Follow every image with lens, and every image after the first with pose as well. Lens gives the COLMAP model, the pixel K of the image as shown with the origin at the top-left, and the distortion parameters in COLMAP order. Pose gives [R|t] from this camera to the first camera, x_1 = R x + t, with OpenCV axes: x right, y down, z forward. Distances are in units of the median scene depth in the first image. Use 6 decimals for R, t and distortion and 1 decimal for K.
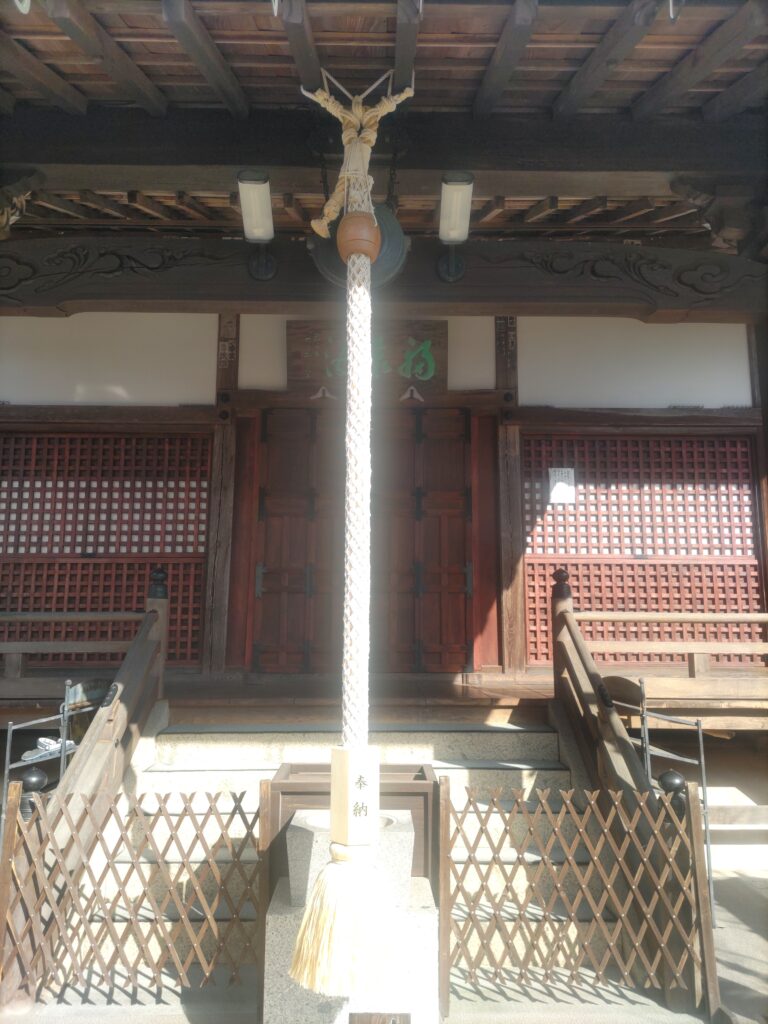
lens RADIAL K [[766.7, 0, 380.8], [0, 766.7, 509.9], [0, 0, 1]] dist [0.086533, -0.080802]
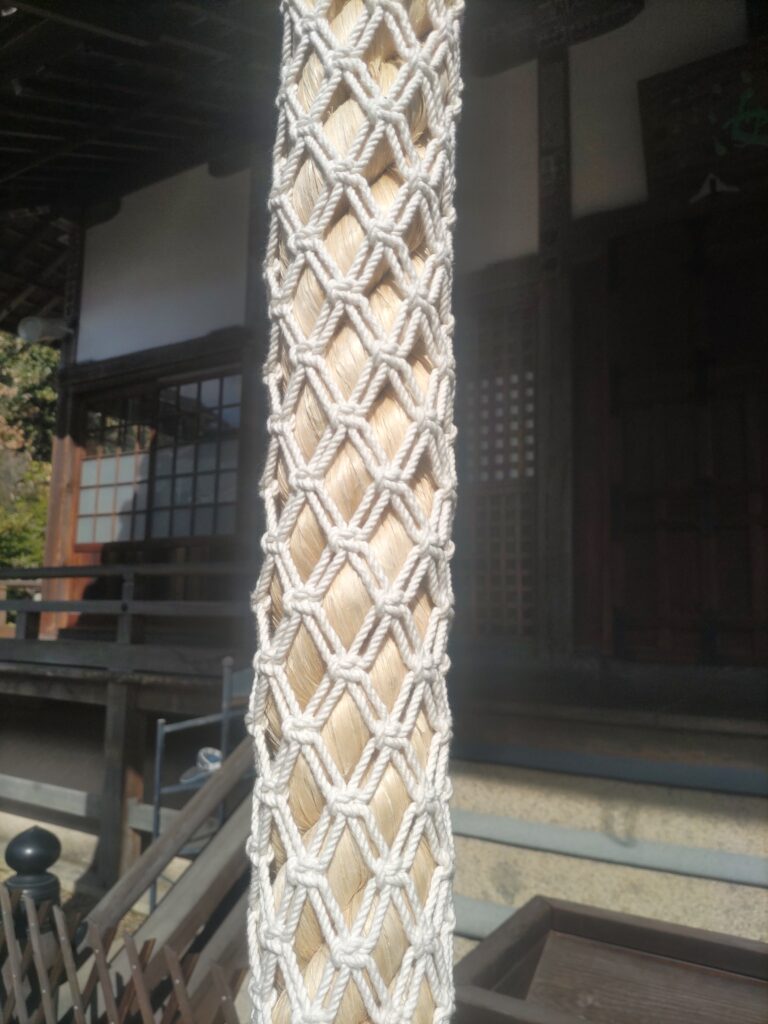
lens RADIAL K [[776.5, 0, 384.0], [0, 776.5, 512.0], [0, 0, 1]] dist [0.094498, -0.133117]
pose [[0.845252, -0.058669, -0.531137, 0.018194], [0.074150, 0.997216, 0.007849, 0.071726], [0.529198, -0.046018, 0.847249, 0.361482]]
